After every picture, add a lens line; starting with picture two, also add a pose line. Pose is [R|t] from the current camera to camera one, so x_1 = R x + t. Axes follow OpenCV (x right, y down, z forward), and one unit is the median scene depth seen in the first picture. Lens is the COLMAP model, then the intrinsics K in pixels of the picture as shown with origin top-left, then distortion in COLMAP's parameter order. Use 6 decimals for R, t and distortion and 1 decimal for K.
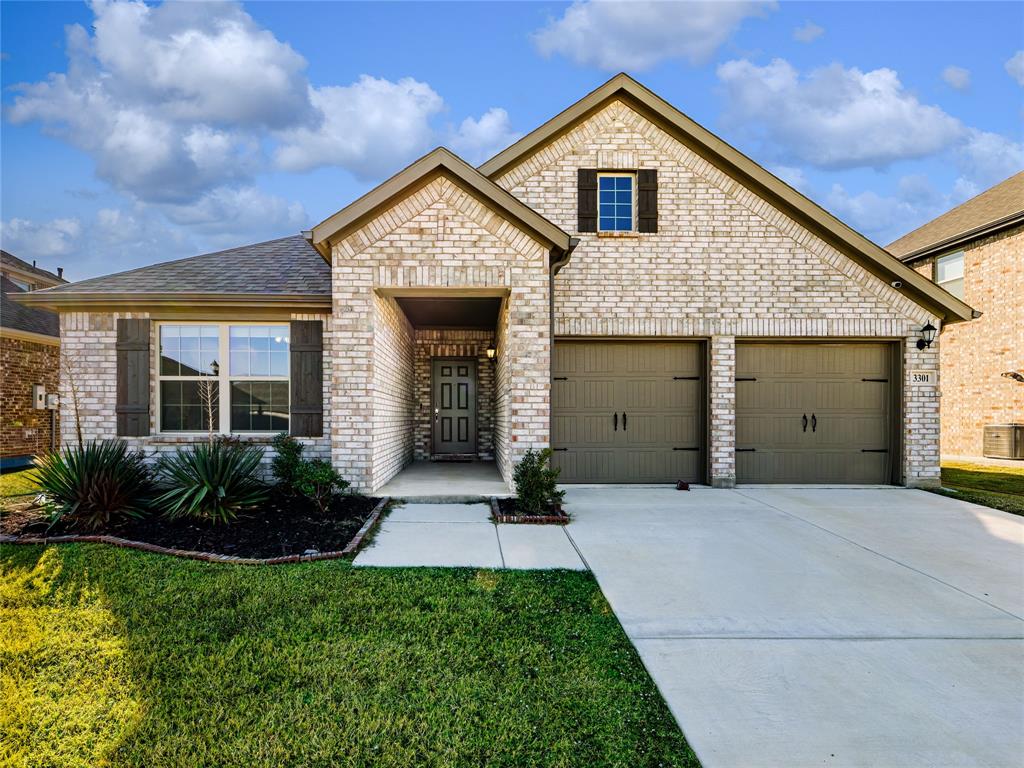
lens RADIAL K [[476.5, 0, 491.1], [0, 476.5, 414.8], [0, 0, 1]] dist [0.005327, -0.004238]
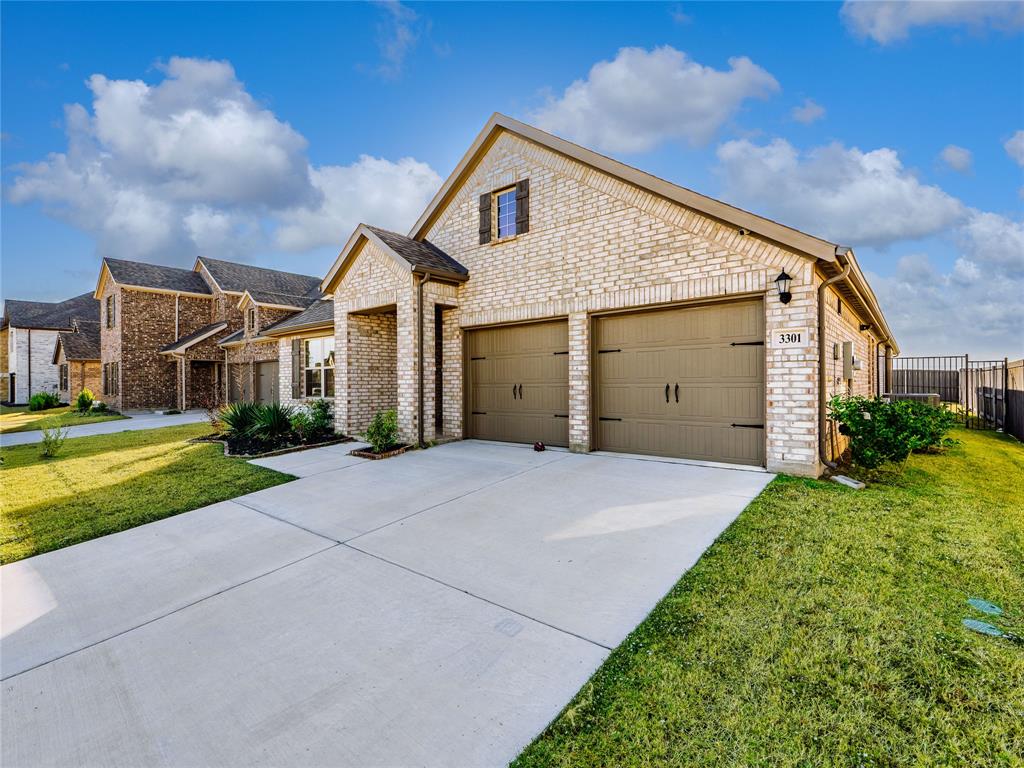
lens RADIAL K [[476.5, 0, 505.4], [0, 476.5, 387.4], [0, 0, 1]] dist [0.005327, -0.004238]
pose [[0.754066, -0.005147, -0.656779, 1.076457], [0.004564, 0.999986, -0.002596, 0.006237], [0.656783, -0.001040, 0.754079, 0.071545]]
